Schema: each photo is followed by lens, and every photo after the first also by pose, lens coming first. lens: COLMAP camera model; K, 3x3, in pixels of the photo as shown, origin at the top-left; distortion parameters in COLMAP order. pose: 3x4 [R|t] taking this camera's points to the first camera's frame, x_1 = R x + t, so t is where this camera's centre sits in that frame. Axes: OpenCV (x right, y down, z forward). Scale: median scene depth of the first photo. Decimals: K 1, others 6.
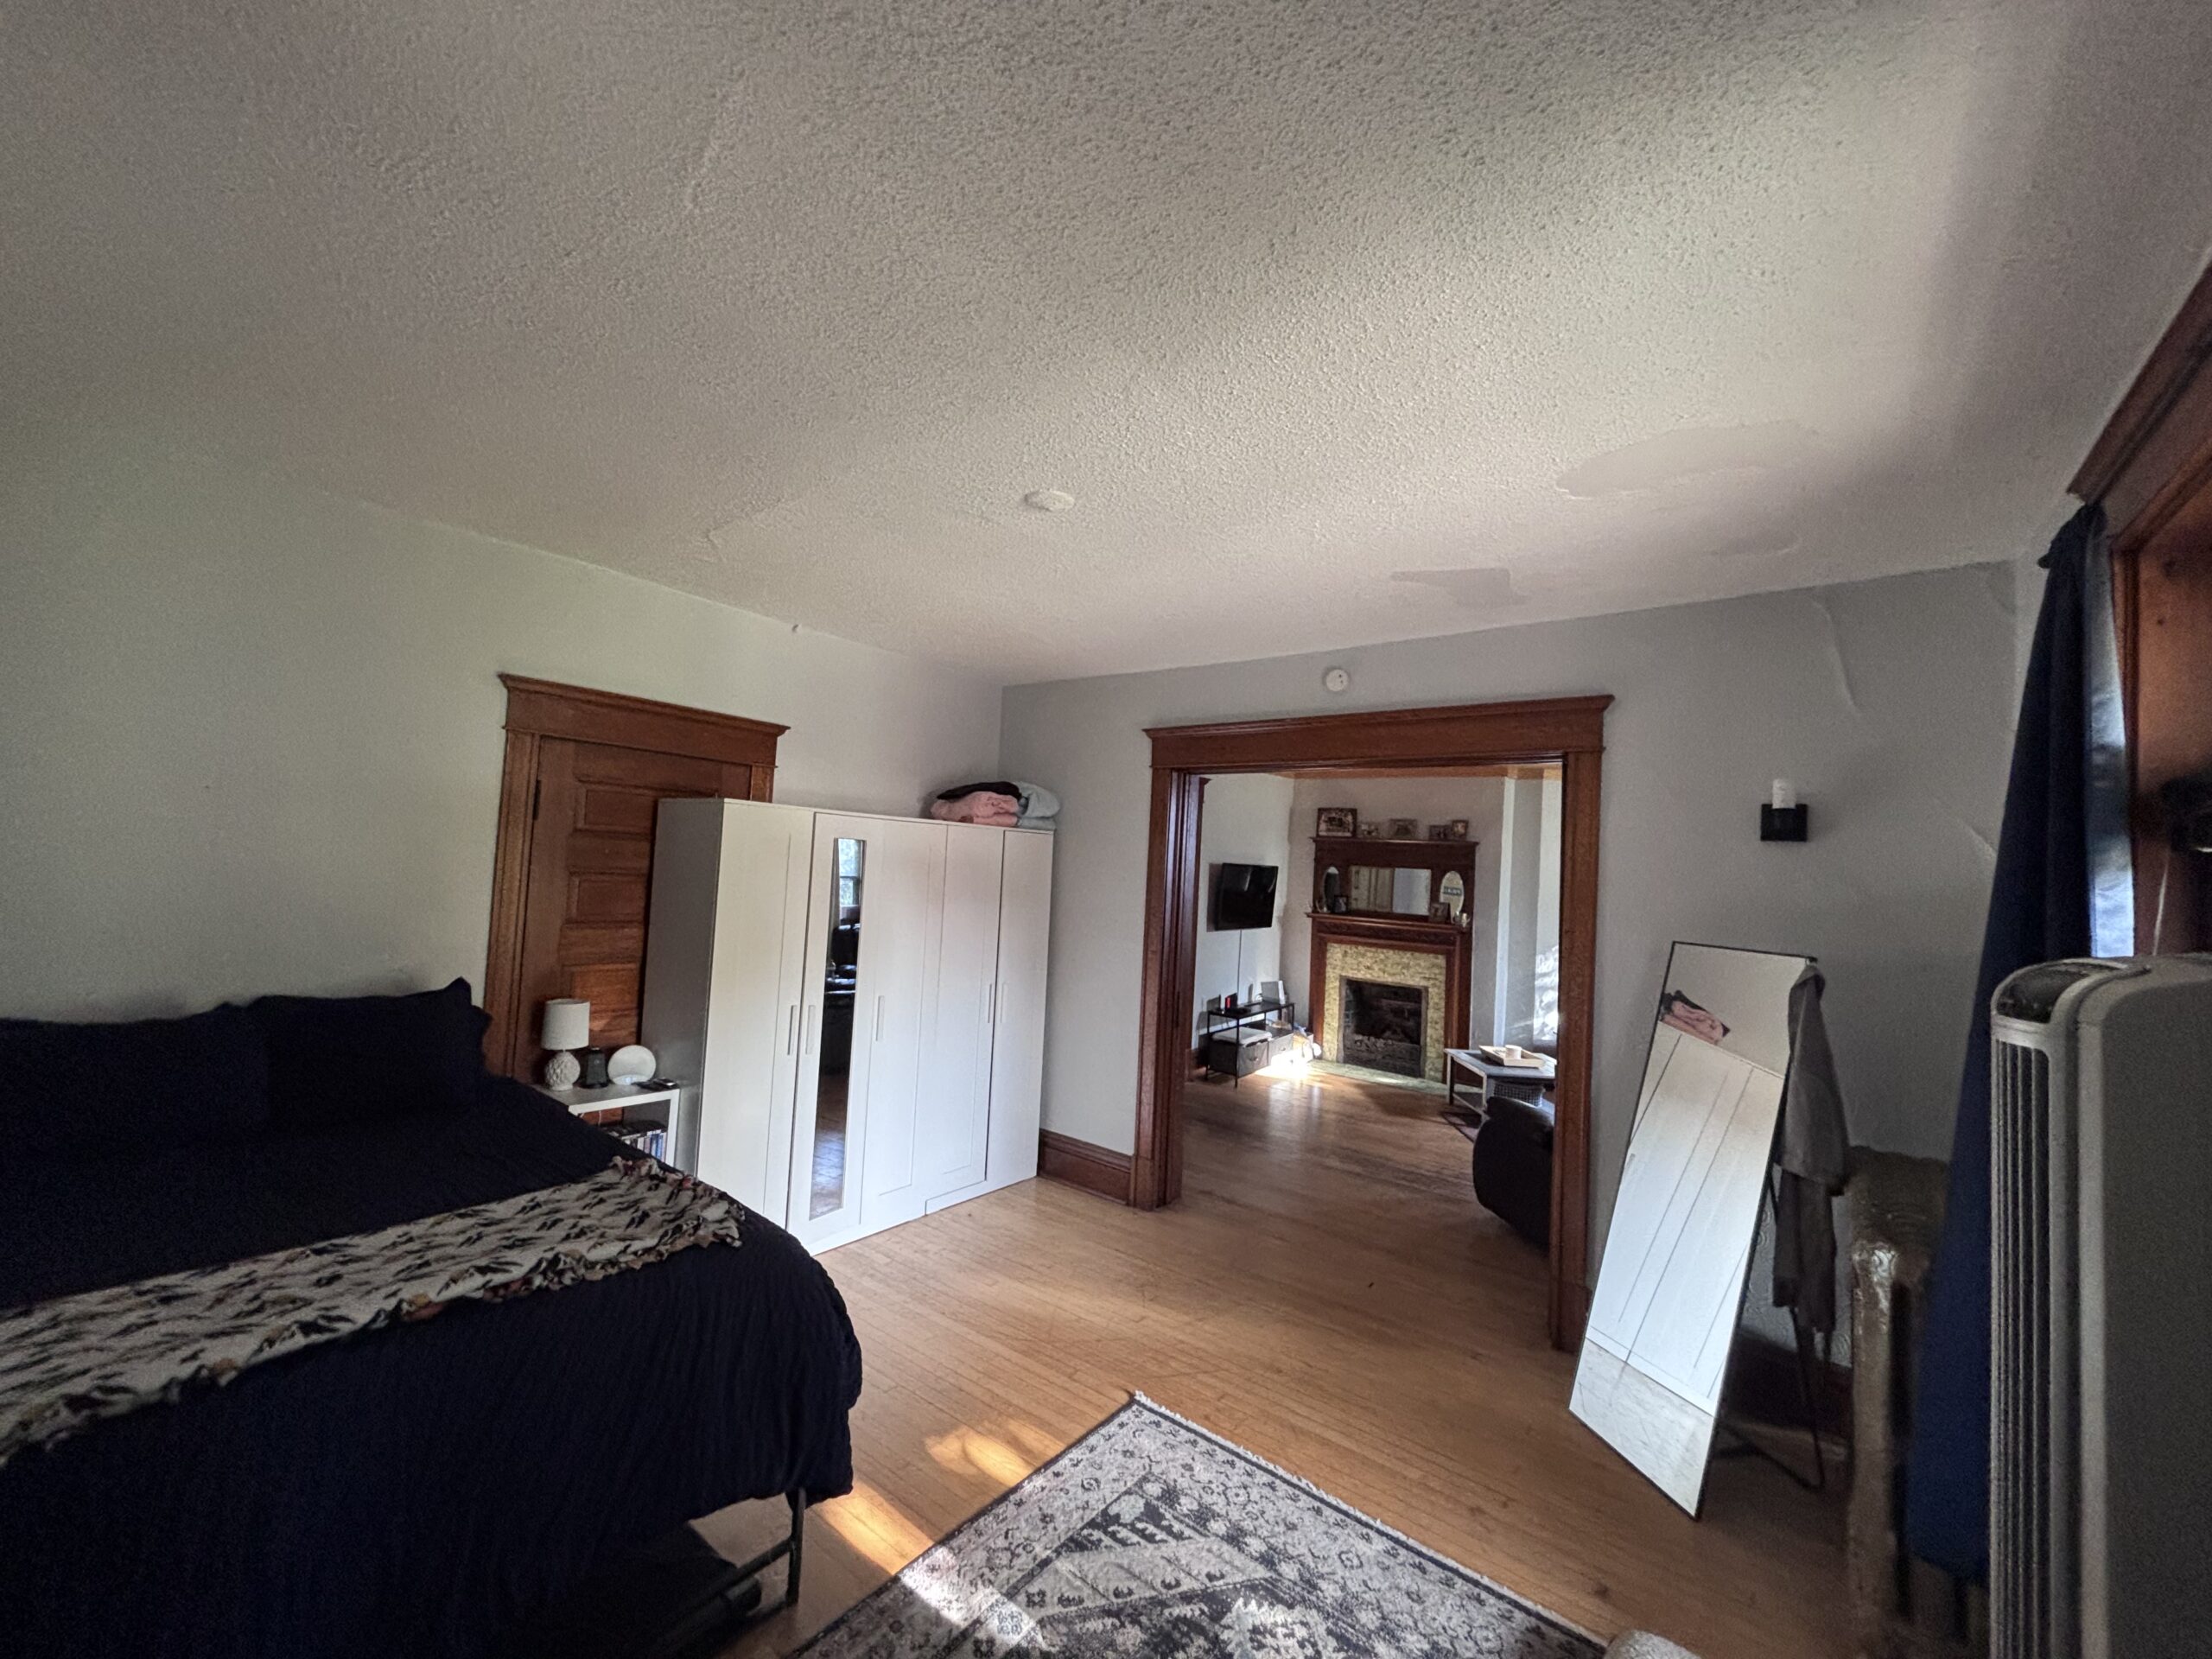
lens RADIAL K [[889.3, 0, 1101.6], [0, 889.3, 821.0], [0, 0, 1]] dist [-0.001643, 0.000207]
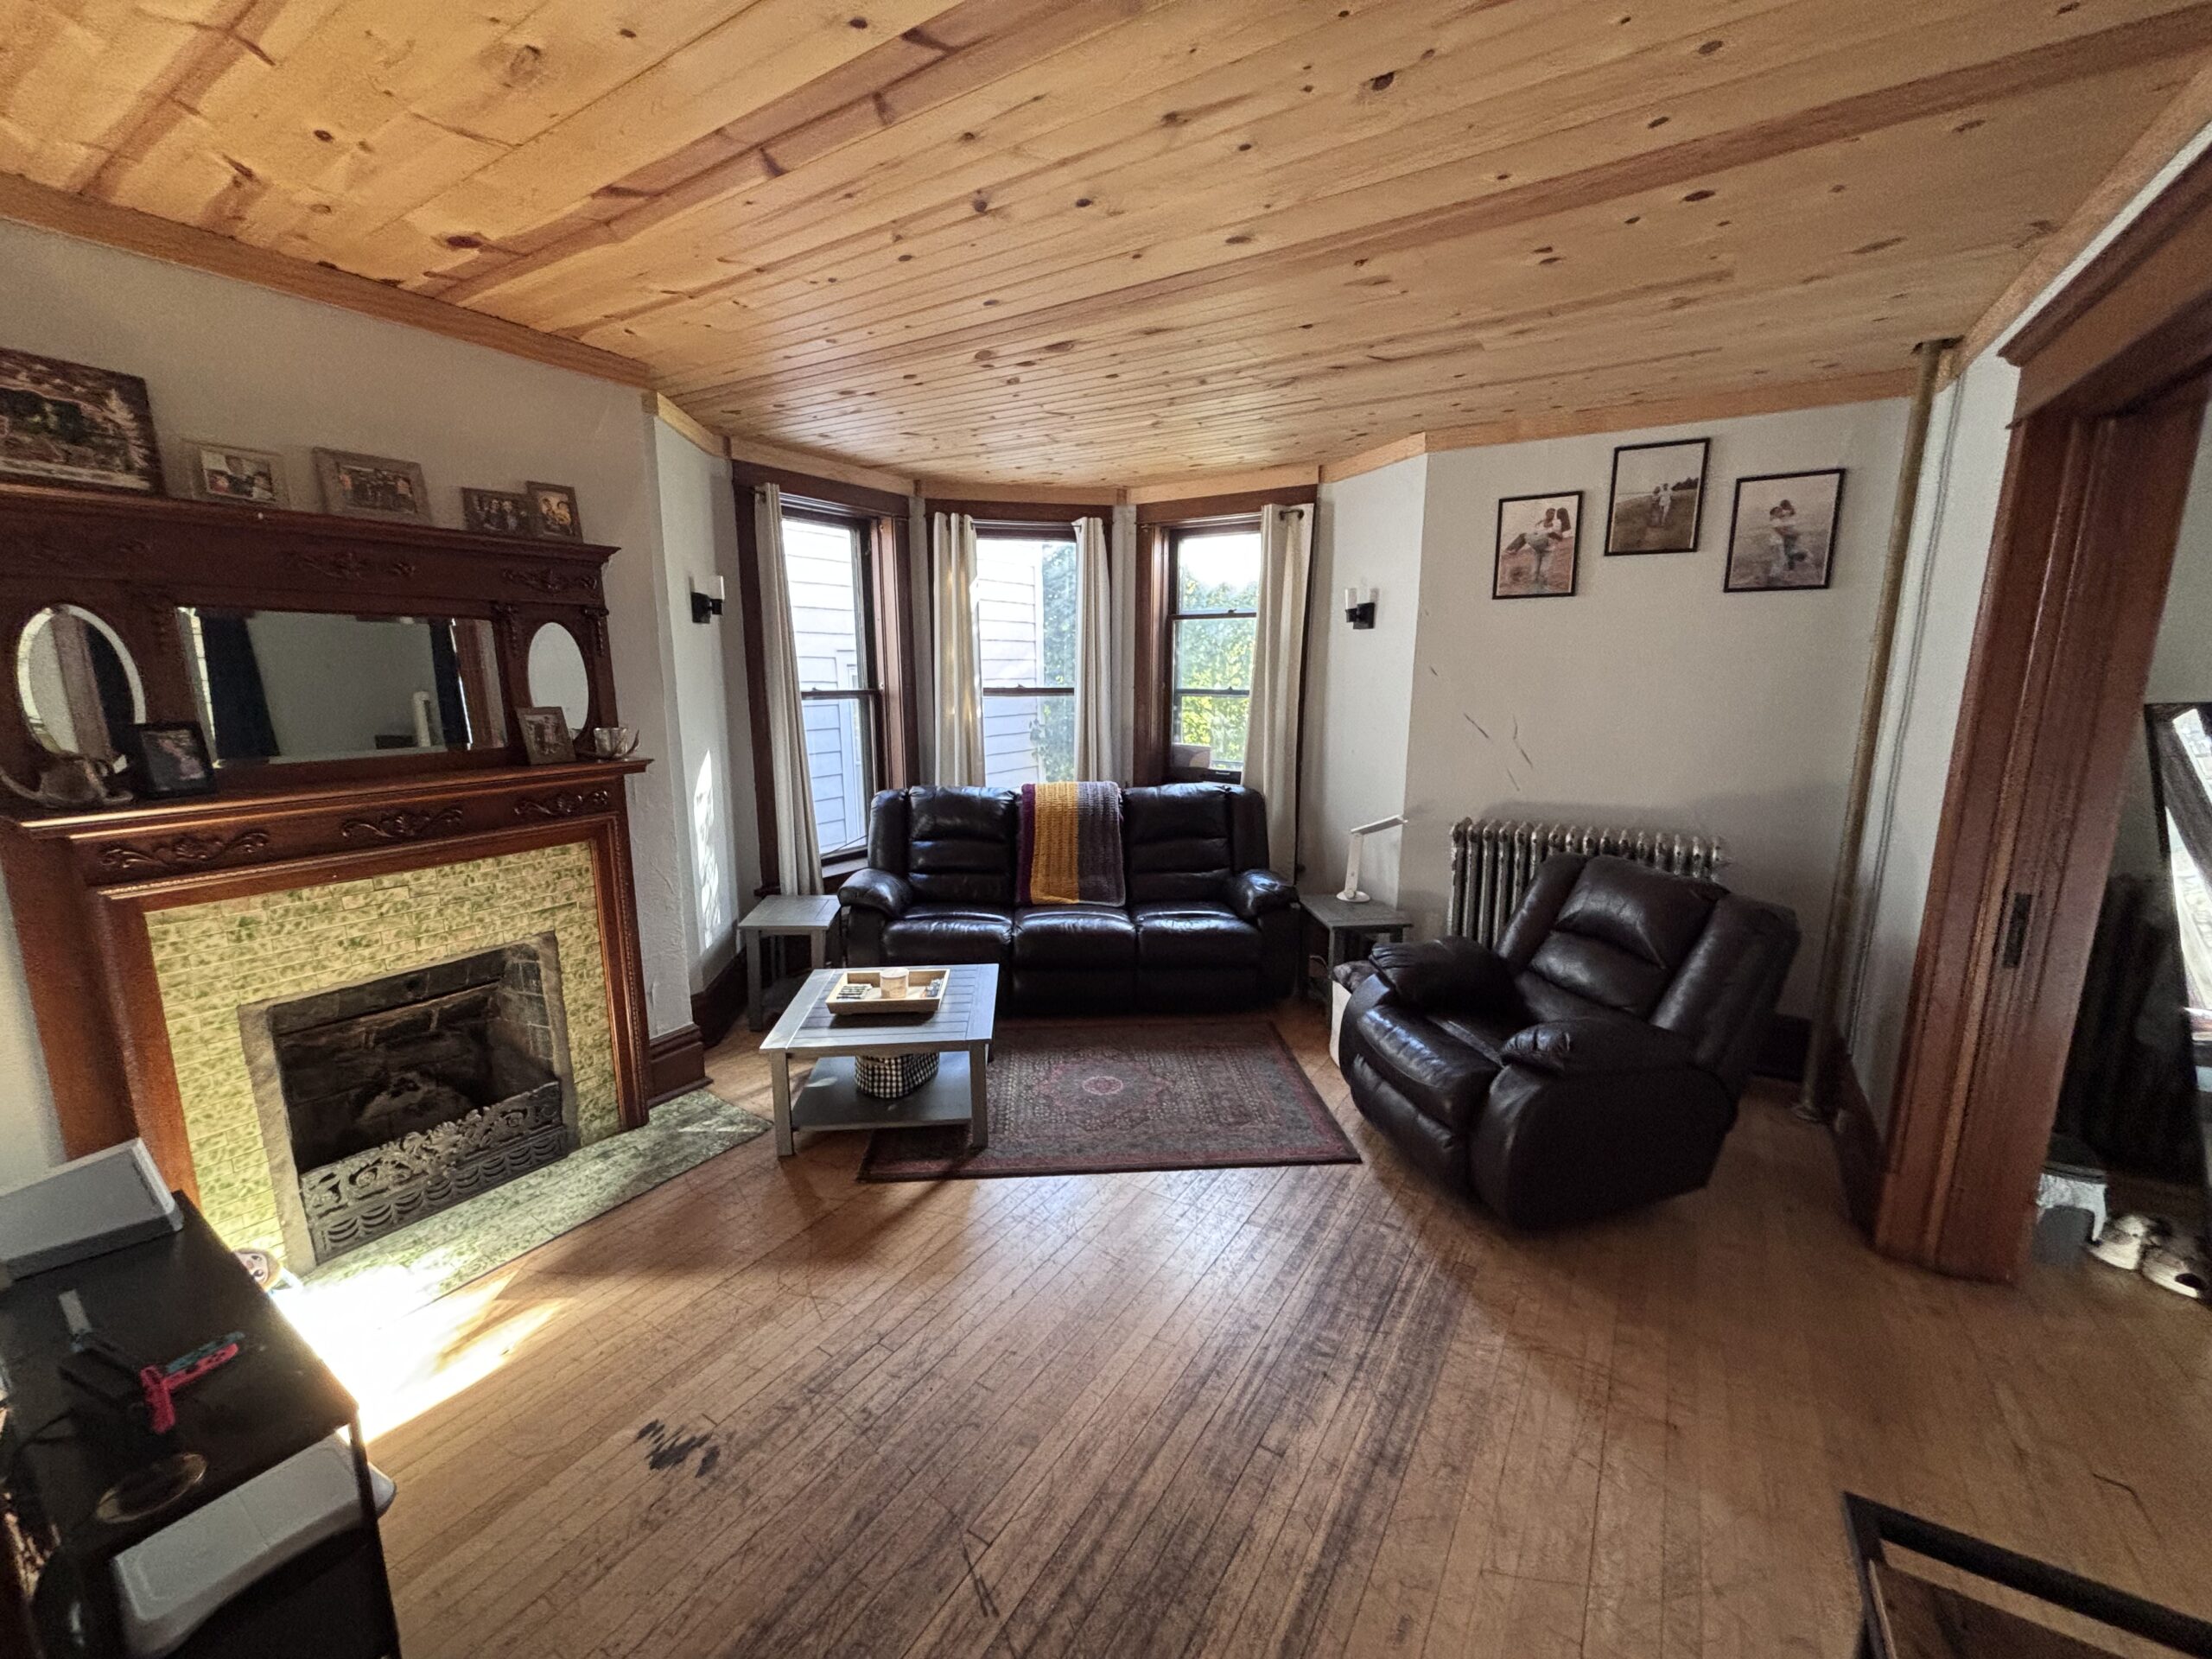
lens RADIAL K [[889.3, 0, 1108.8], [0, 889.3, 825.7], [0, 0, 1]] dist [-0.001643, 0.000207]
pose [[-0.090429, -0.231524, 0.968617, -0.017494], [-0.045155, 0.972555, 0.228250, 0.042576], [-0.994879, -0.023097, -0.098401, 0.789202]]
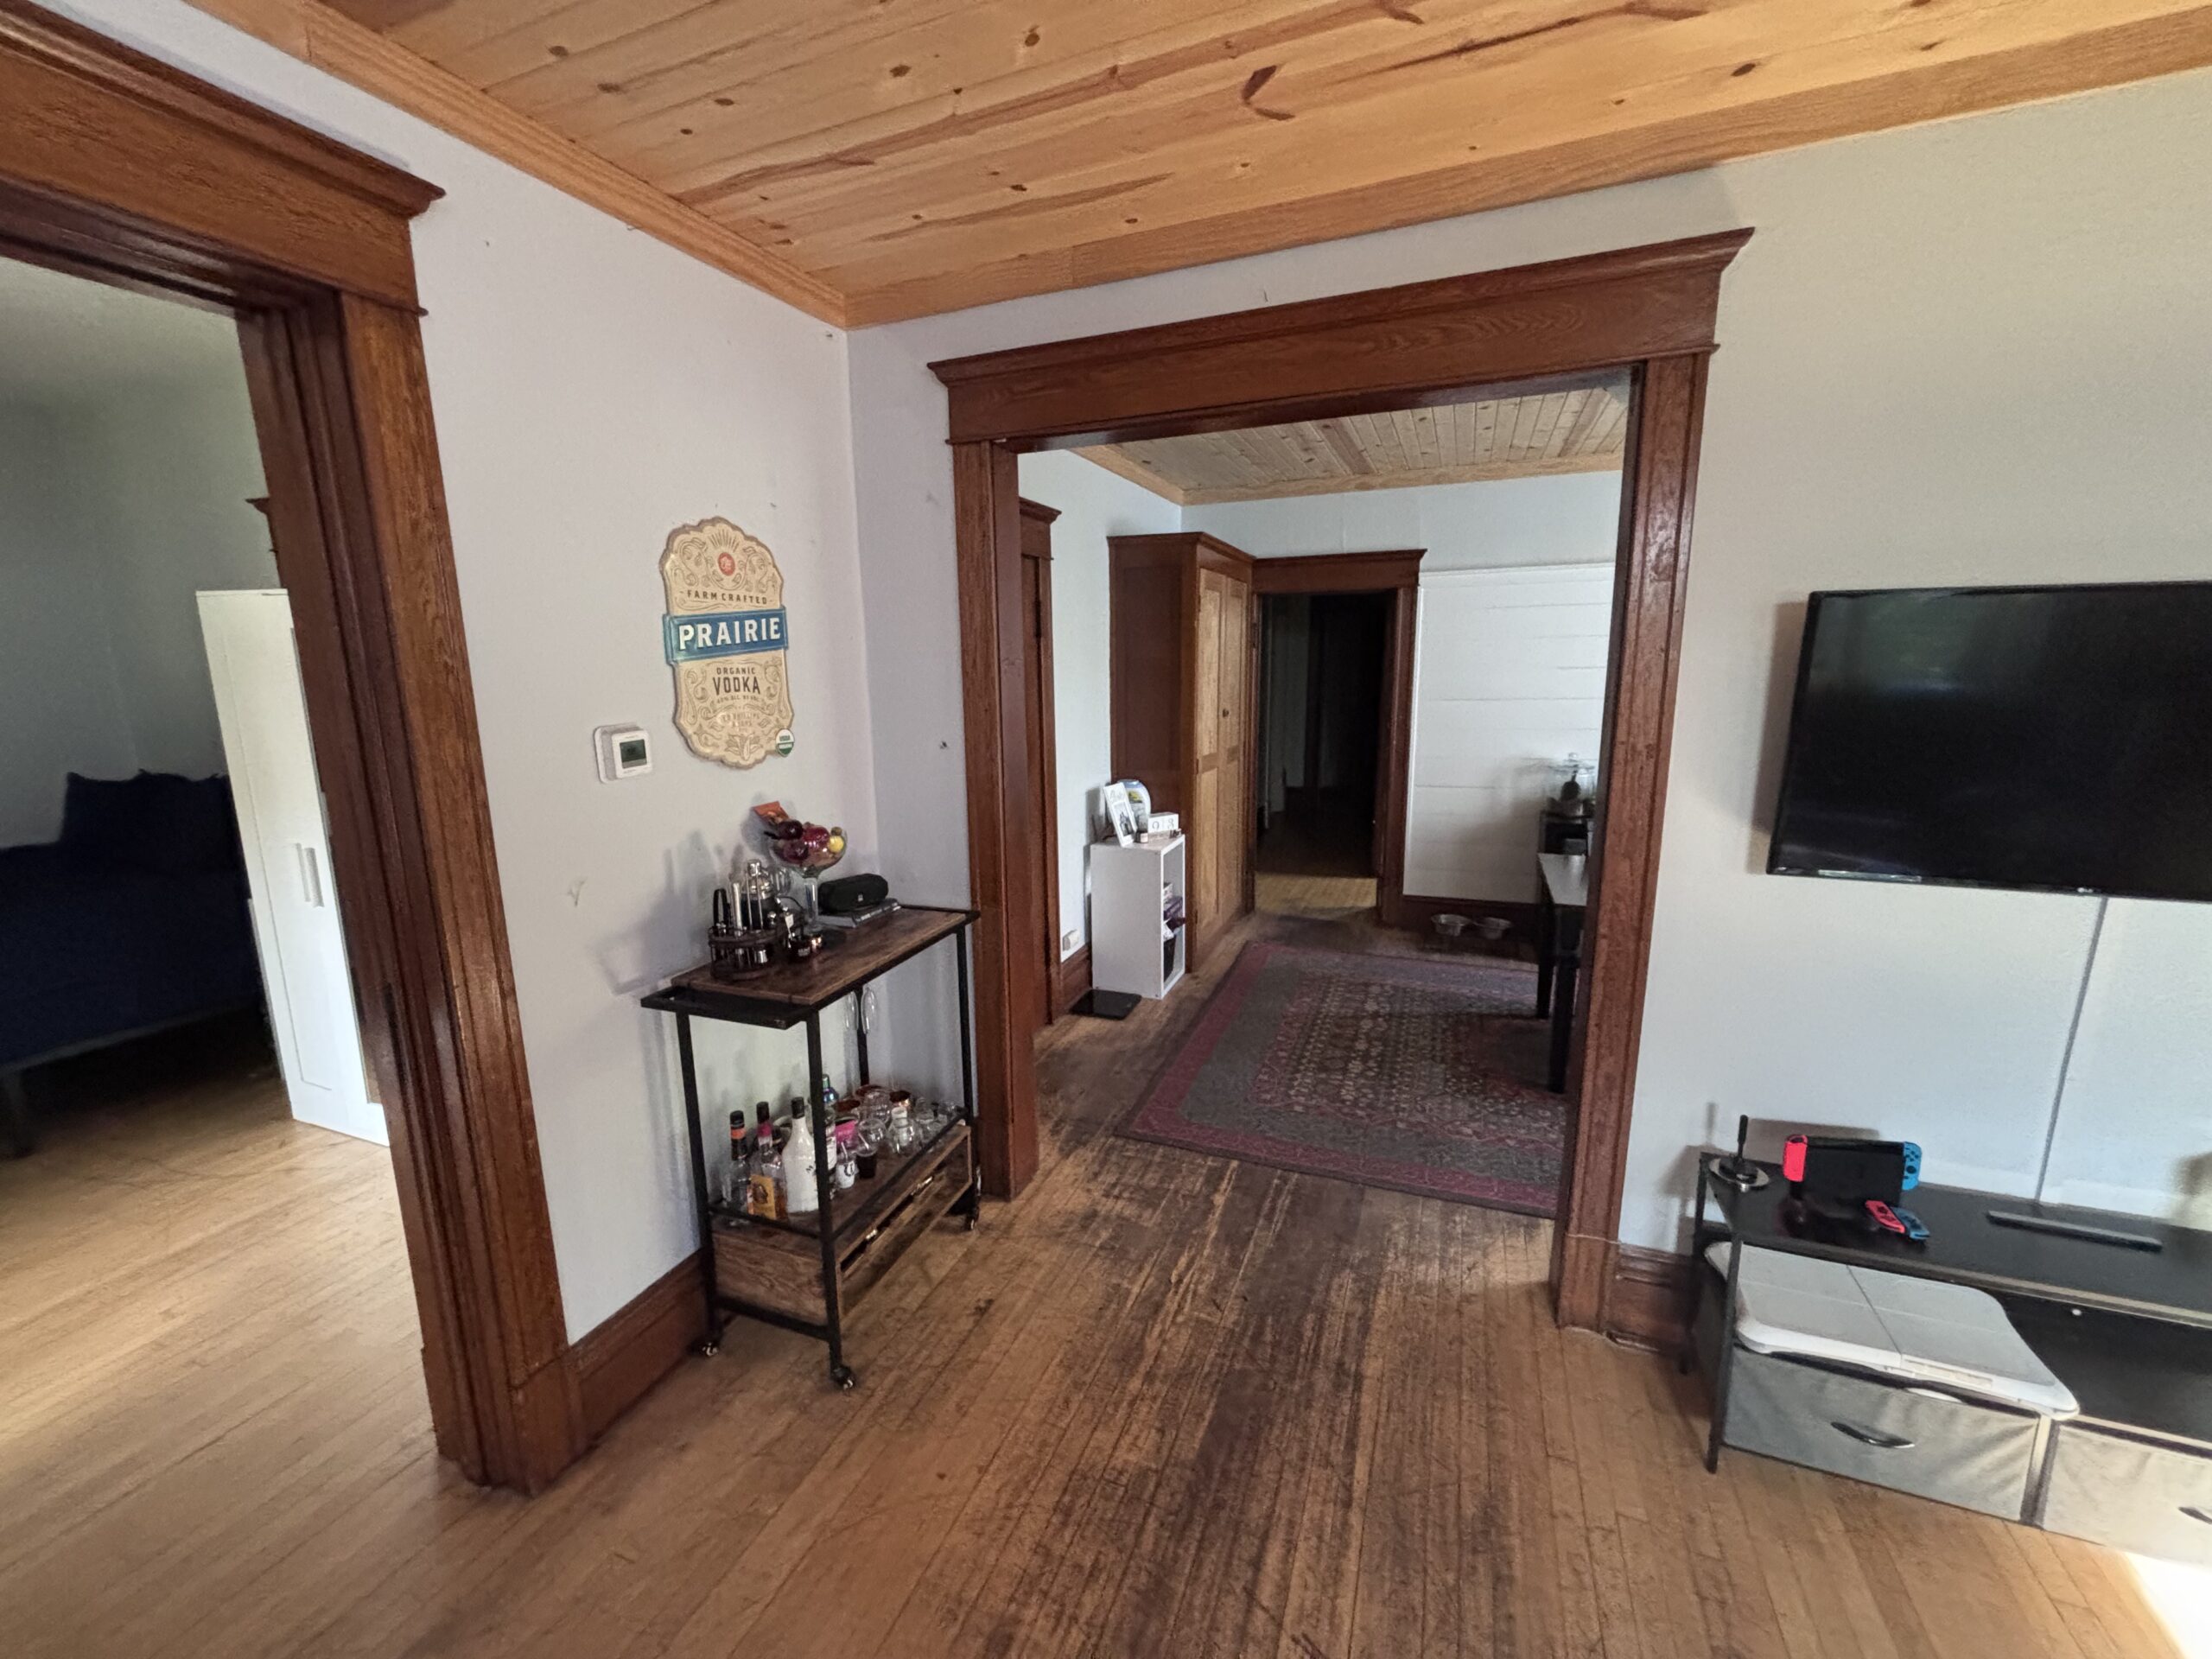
lens RADIAL K [[889.3, 0, 1107.1], [0, 889.3, 829.5], [0, 0, 1]] dist [-0.001643, 0.000207]
pose [[0.282887, 0.128346, -0.950528, 0.299116], [0.065312, 0.986129, 0.152590, 0.057718], [0.956927, -0.105247, 0.270580, 0.715165]]
